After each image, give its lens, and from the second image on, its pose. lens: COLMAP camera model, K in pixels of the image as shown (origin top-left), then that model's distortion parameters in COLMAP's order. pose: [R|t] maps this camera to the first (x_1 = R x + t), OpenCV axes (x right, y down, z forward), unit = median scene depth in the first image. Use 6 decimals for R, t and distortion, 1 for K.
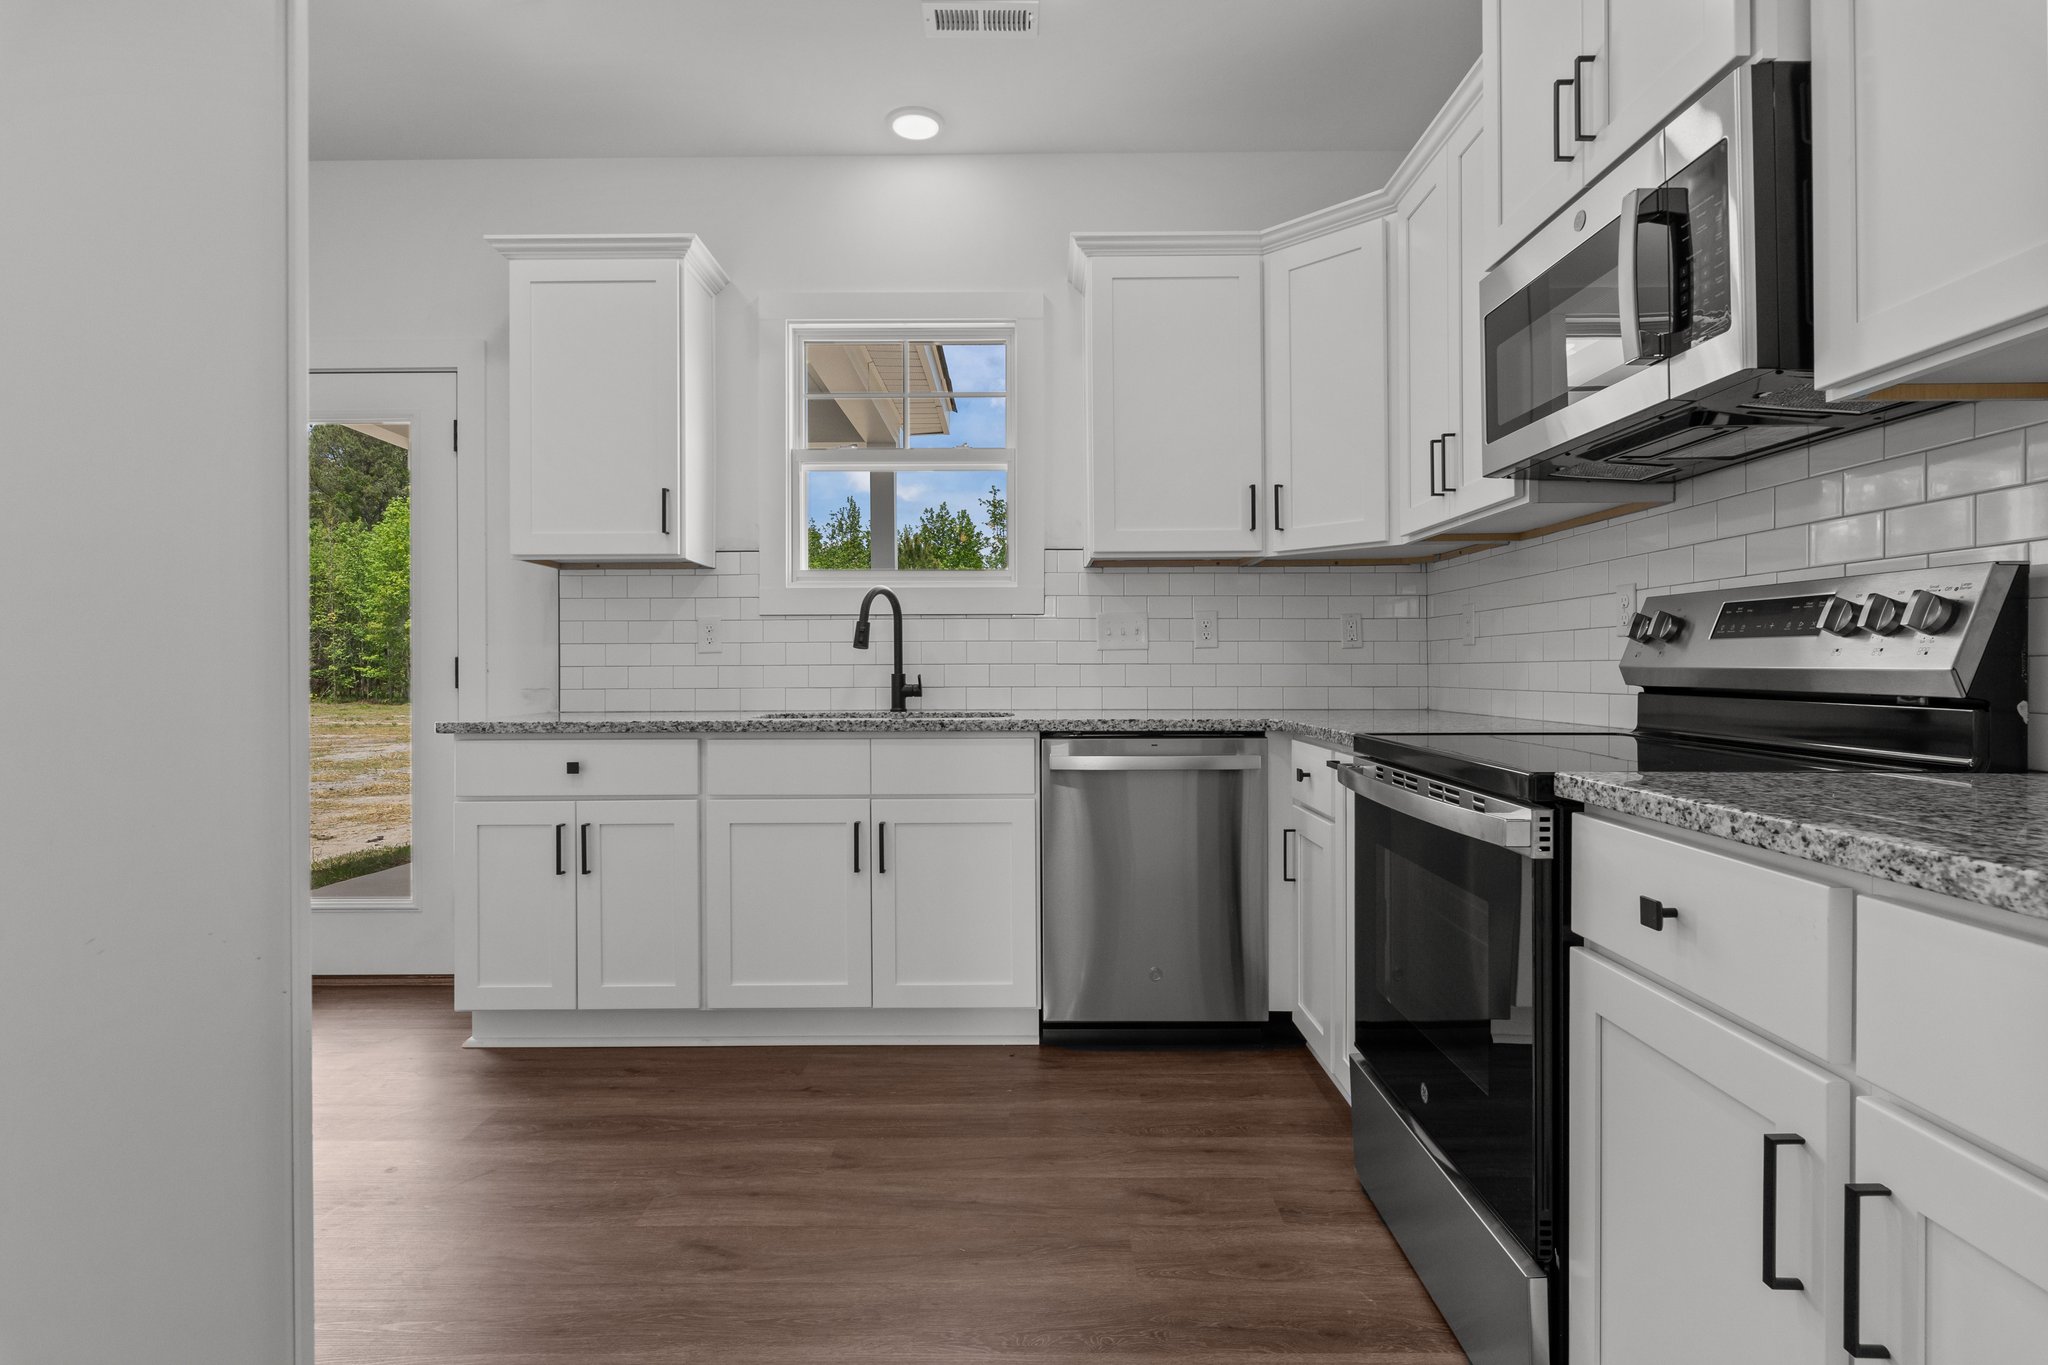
lens RADIAL K [[1028.9, 0, 1023.5], [0, 1028.9, 663.8], [0, 0, 1]] dist [0.001027, 0.000148]
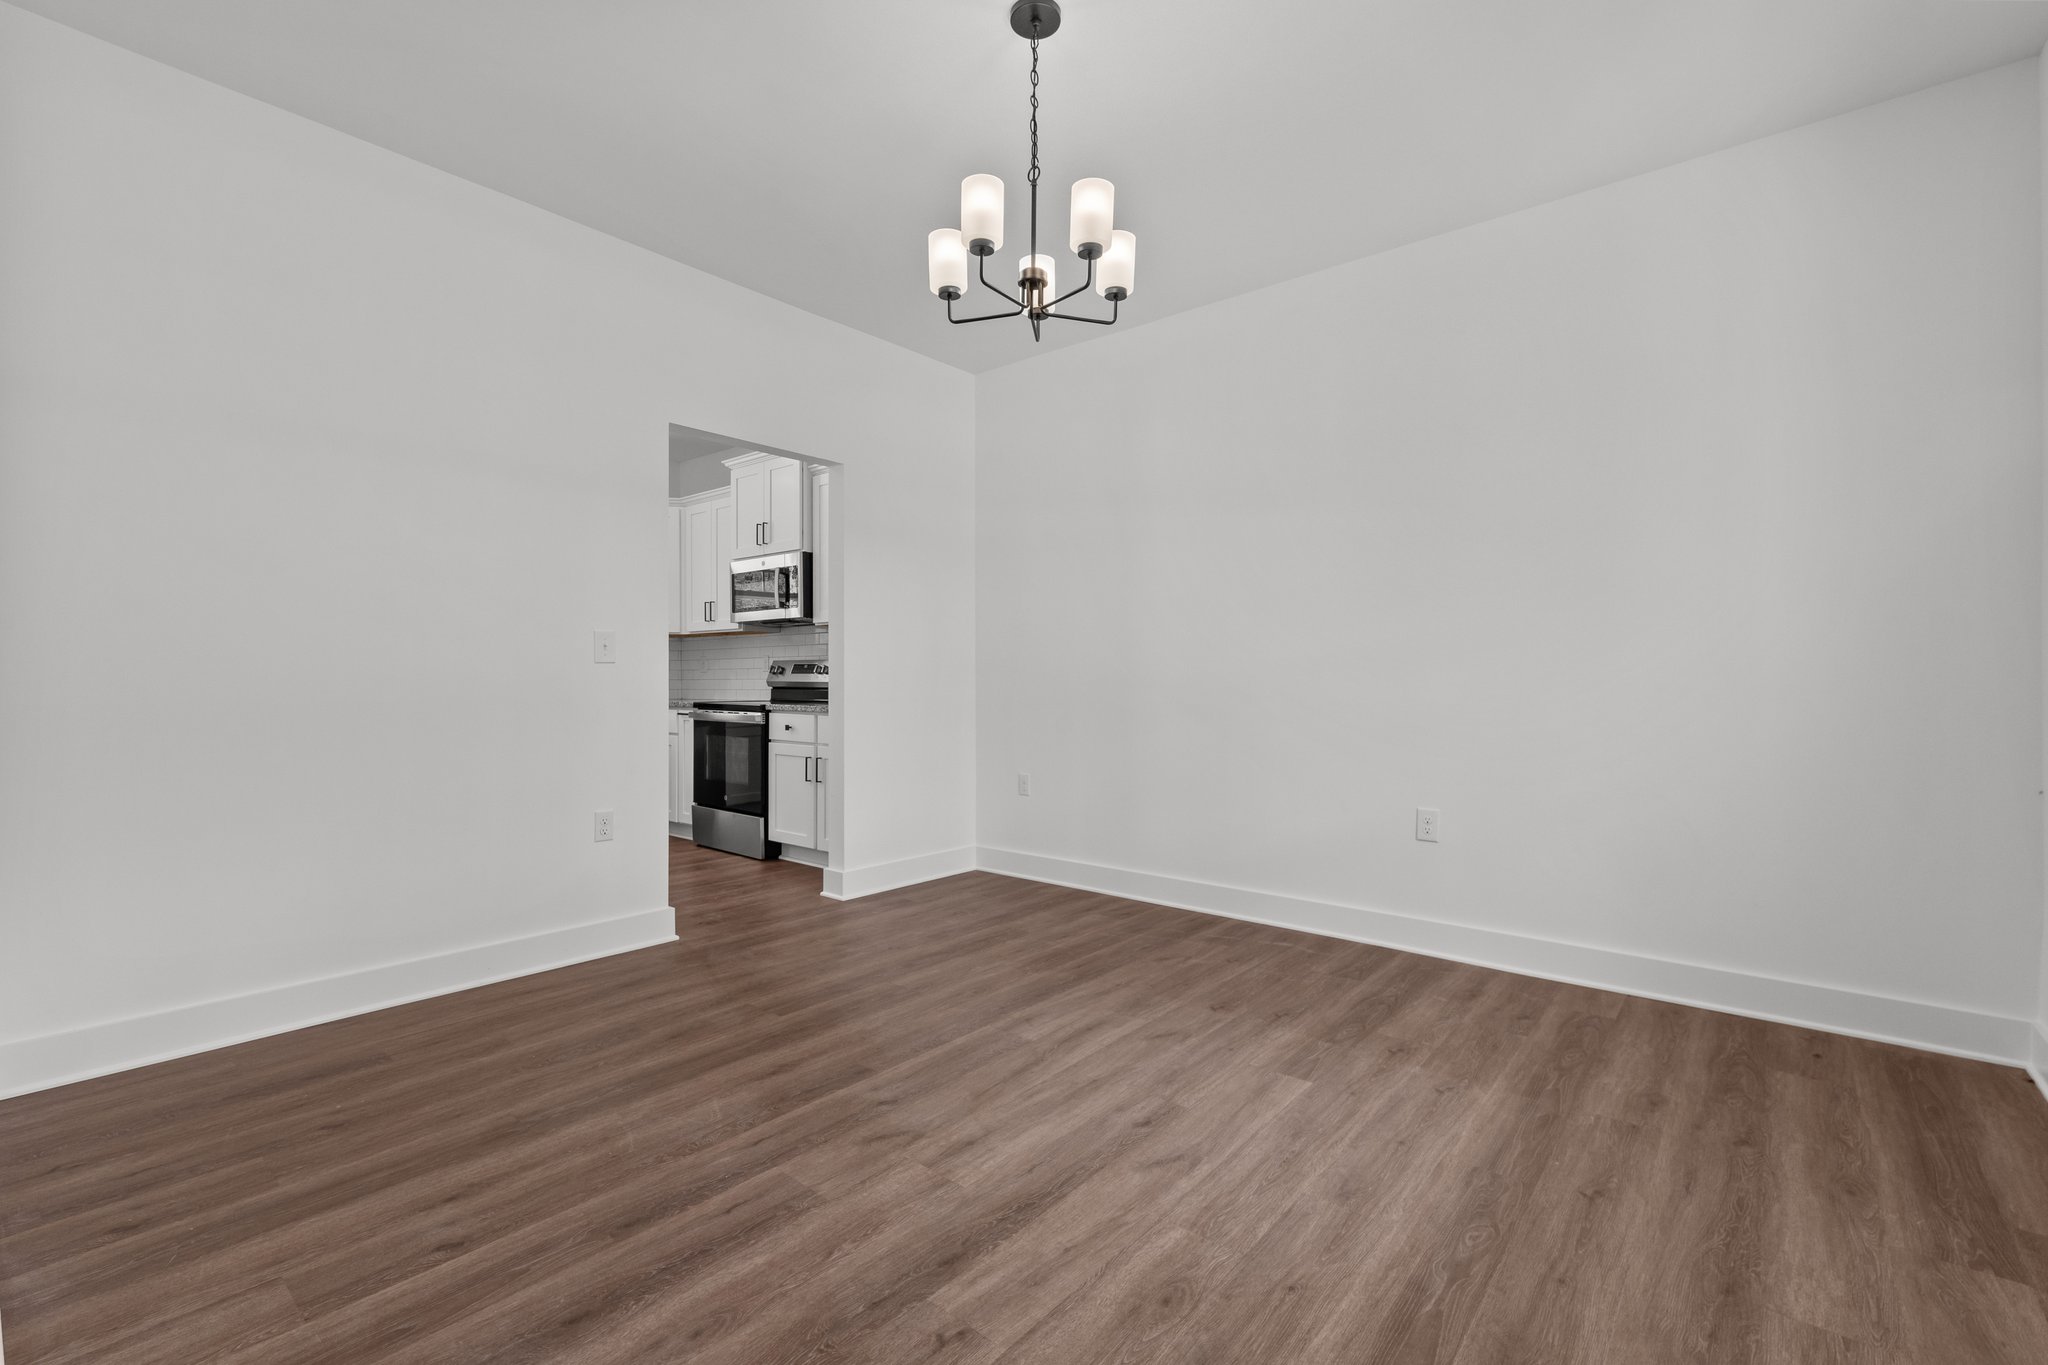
lens RADIAL K [[893.0, 0, 1024.0], [0, 893.0, 682.5], [0, 0, 1]] dist [-0.001136, -0.000215]
pose [[0.634625, 0.003053, 0.772814, -1.664694], [-0.004925, 0.999988, 0.000093, 0.004897], [-0.772804, -0.003865, 0.634632, -2.193238]]
